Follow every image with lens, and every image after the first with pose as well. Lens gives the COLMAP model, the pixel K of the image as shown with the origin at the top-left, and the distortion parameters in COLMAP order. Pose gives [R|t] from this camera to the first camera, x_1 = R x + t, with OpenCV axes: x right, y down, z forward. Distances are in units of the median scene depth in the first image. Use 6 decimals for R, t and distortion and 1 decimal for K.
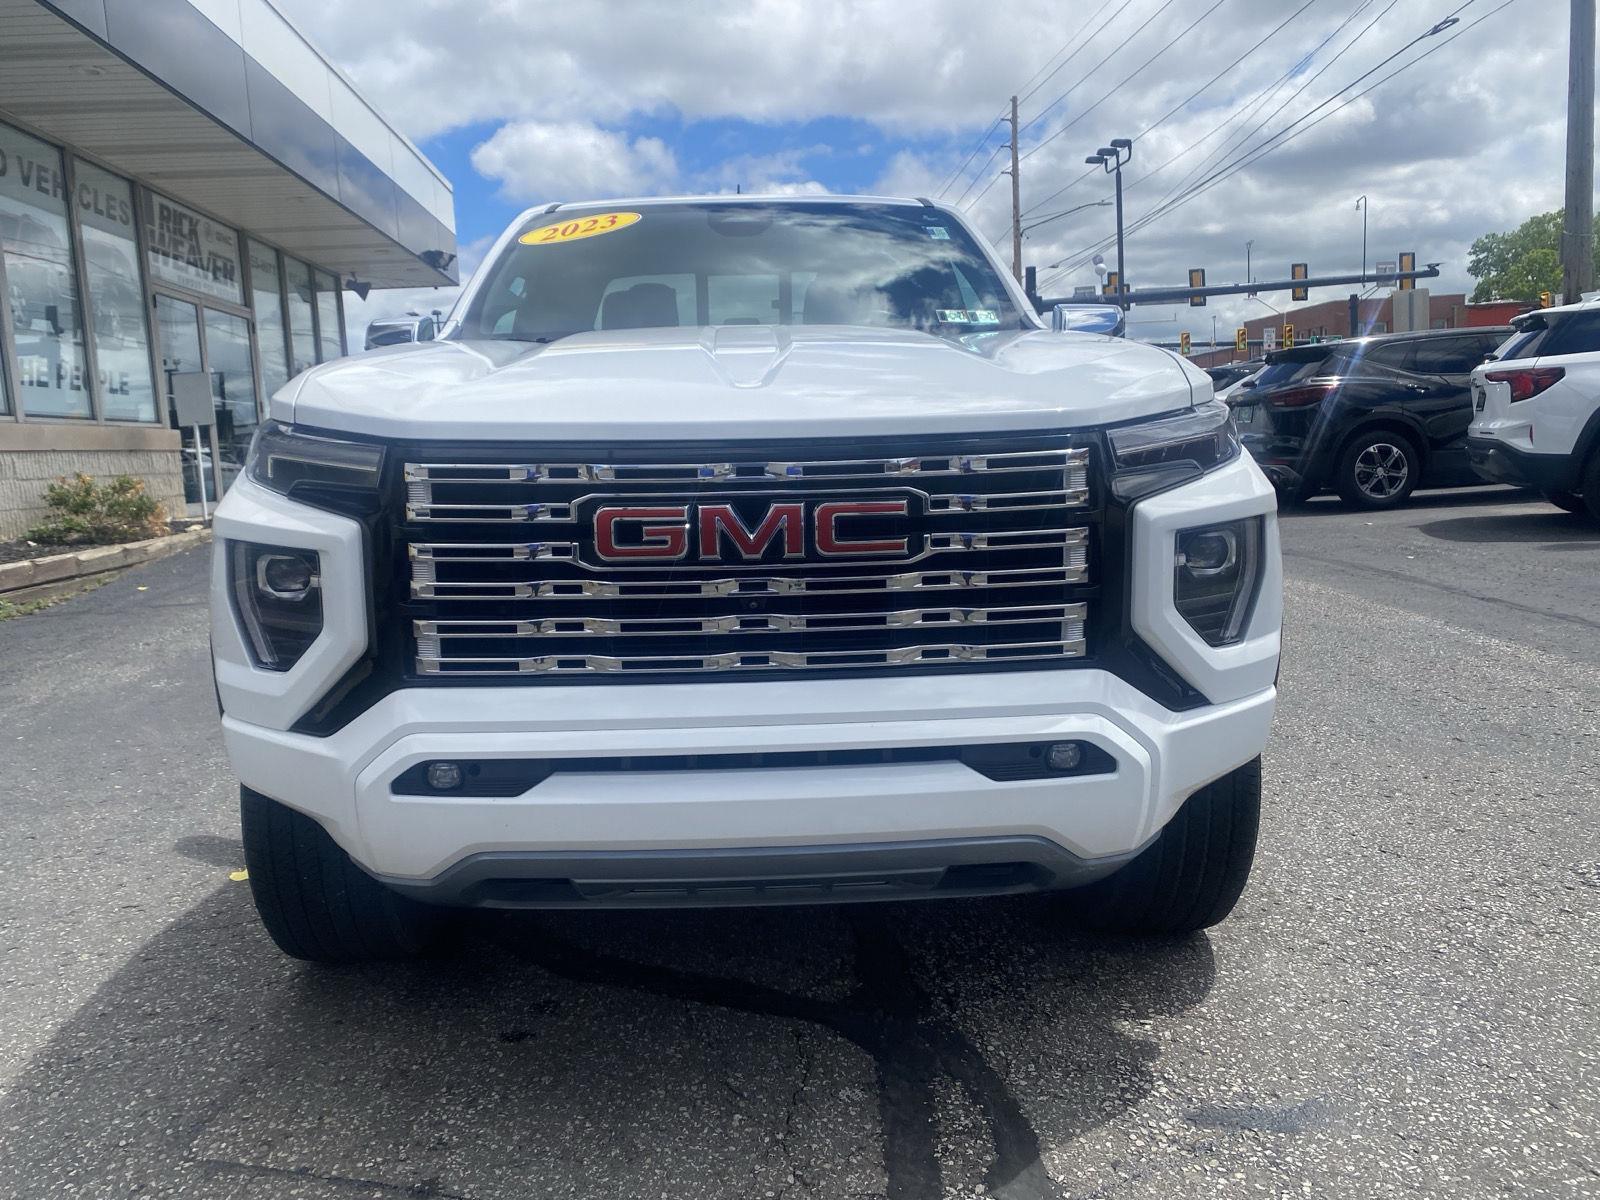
lens RADIAL K [[1213.6, 0, 794.2], [0, 1213.6, 580.6], [0, 0, 1]] dist [0.008009, 0.004309]
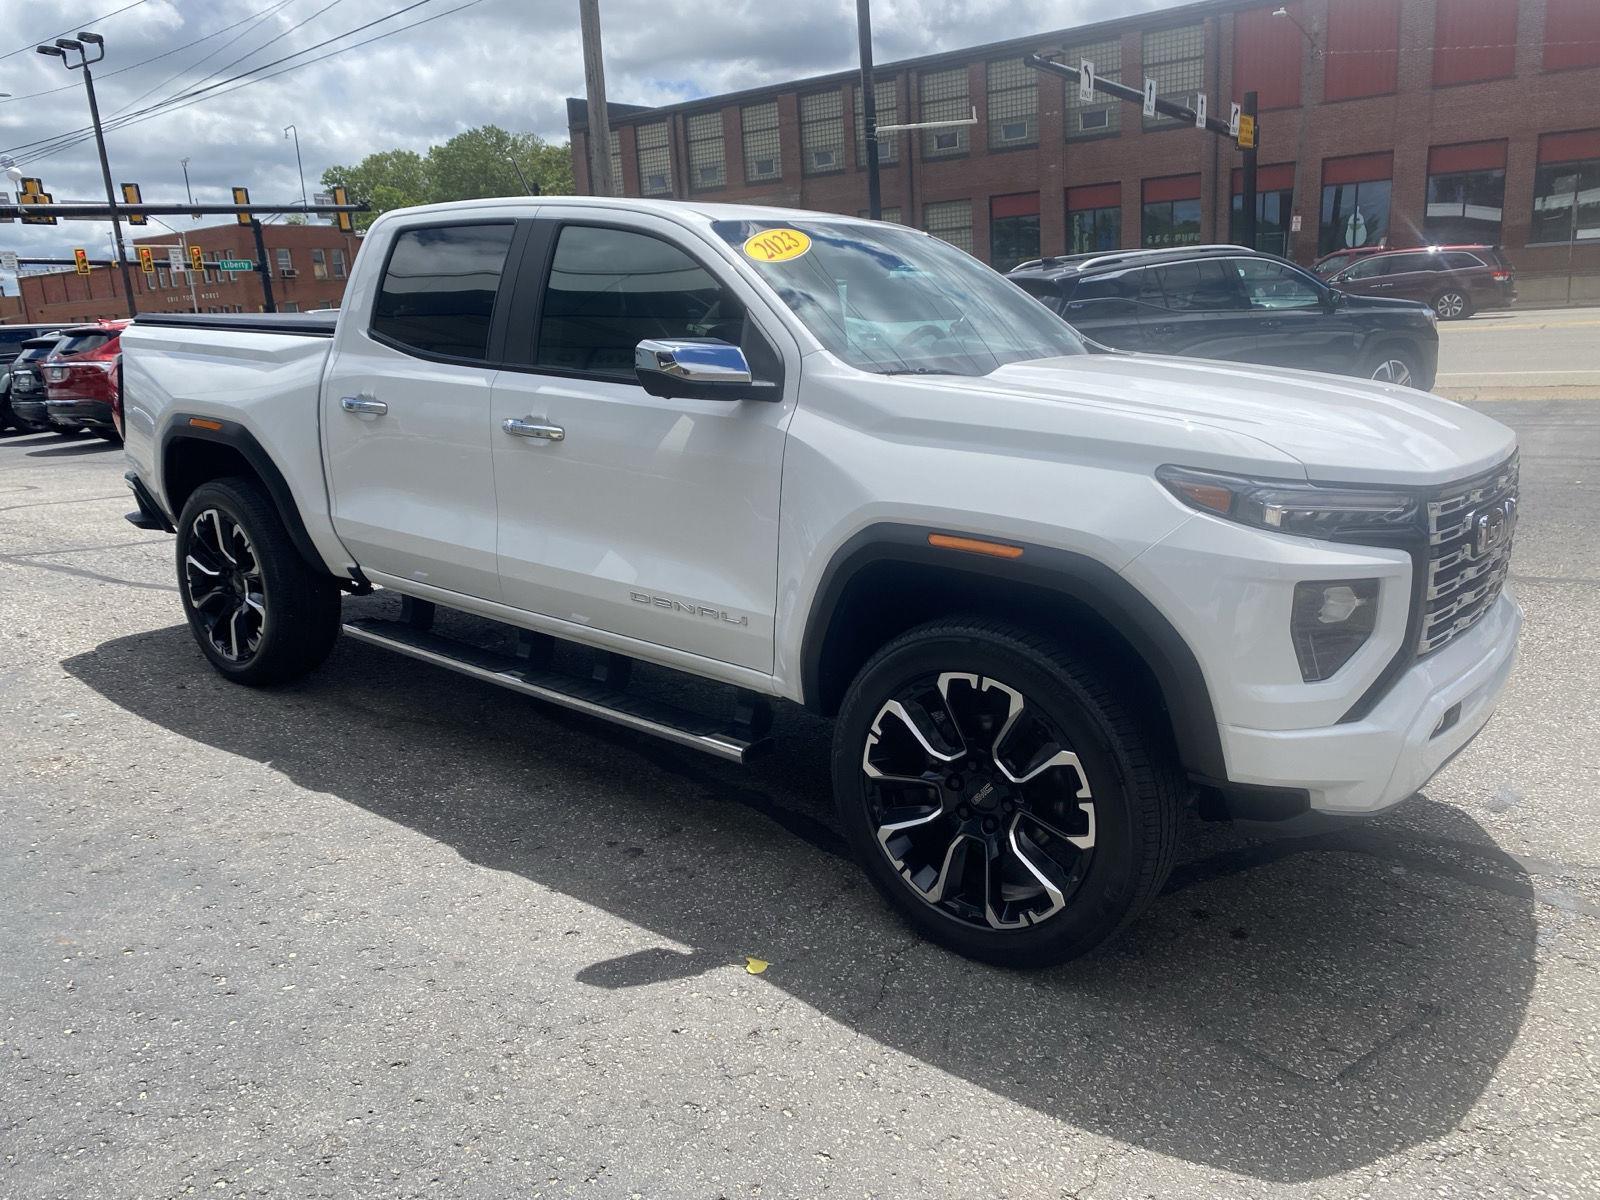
lens RADIAL K [[1220.3, 0, 818.5], [0, 1220.3, 600.0], [0, 0, 1]] dist [0.012345, 0.001621]
pose [[0.639852, -0.165036, 0.750568, -1.702924], [0.109089, 0.986284, 0.123869, -0.220155], [-0.760716, 0.002621, 0.649080, 0.593577]]
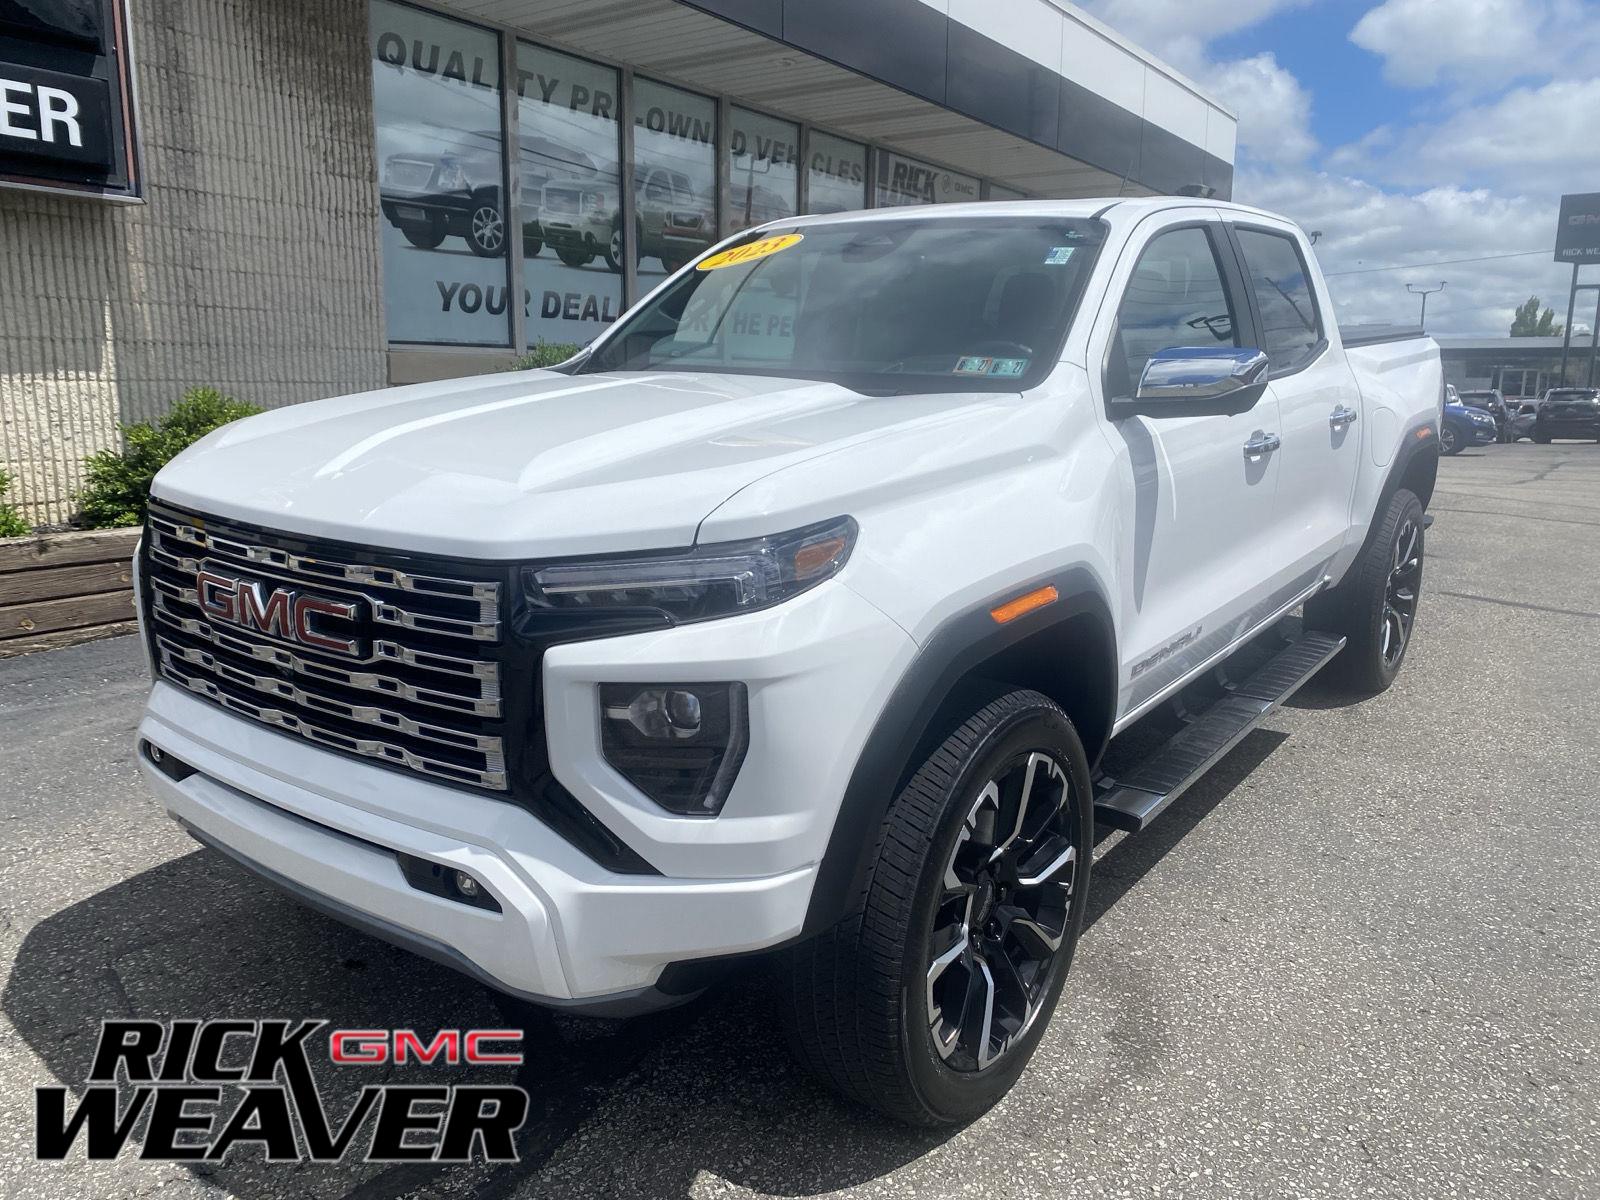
lens RADIAL K [[1220.3, 0, 818.5], [0, 1220.3, 600.0], [0, 0, 1]] dist [0.012345, 0.001621]
pose [[0.781352, 0.166413, -0.601494, 0.985644], [-0.118774, 0.985830, 0.118455, -0.231471], [0.612684, -0.021113, 0.790046, 0.376156]]
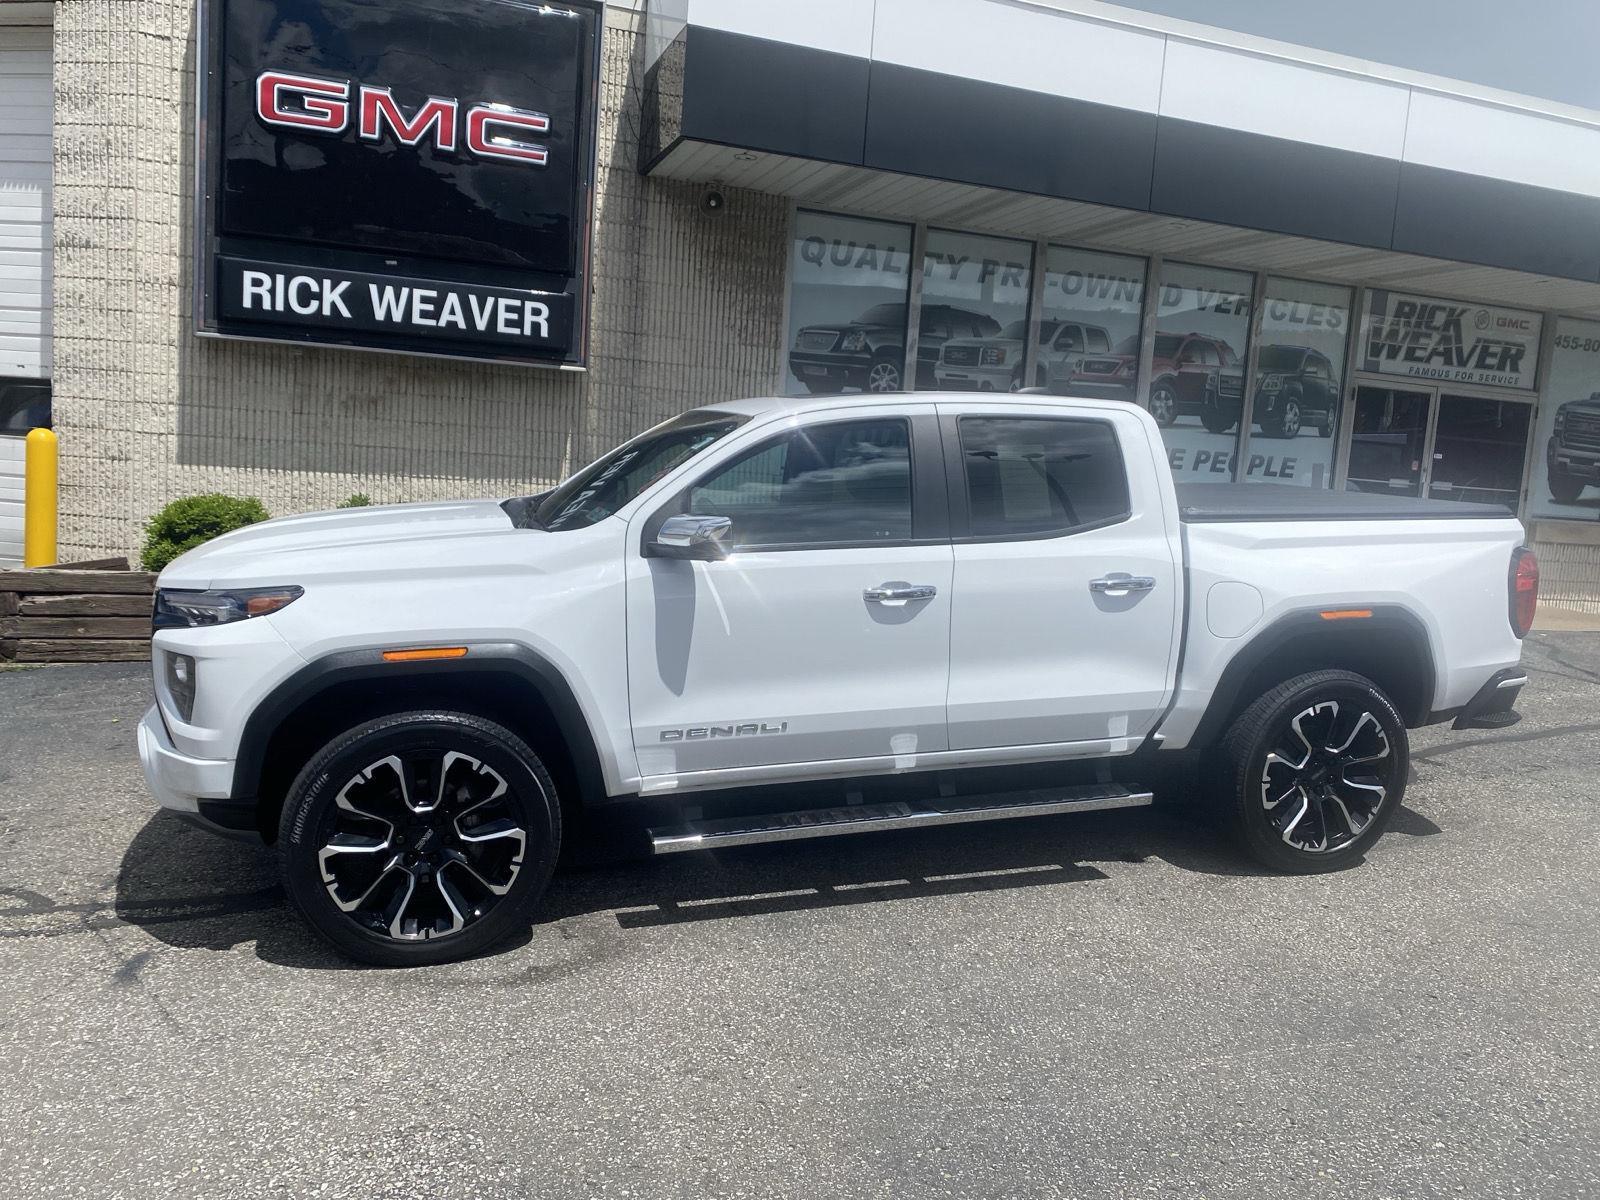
lens RADIAL K [[1205.1, 0, 801.3], [0, 1205.1, 592.3], [0, 0, 1]] dist [0.119010, -0.244018]
pose [[0.269238, 0.168015, -0.948305, 2.376639], [-0.187766, 0.974927, 0.119422, -0.543737], [0.944592, 0.145906, 0.294035, 1.367242]]
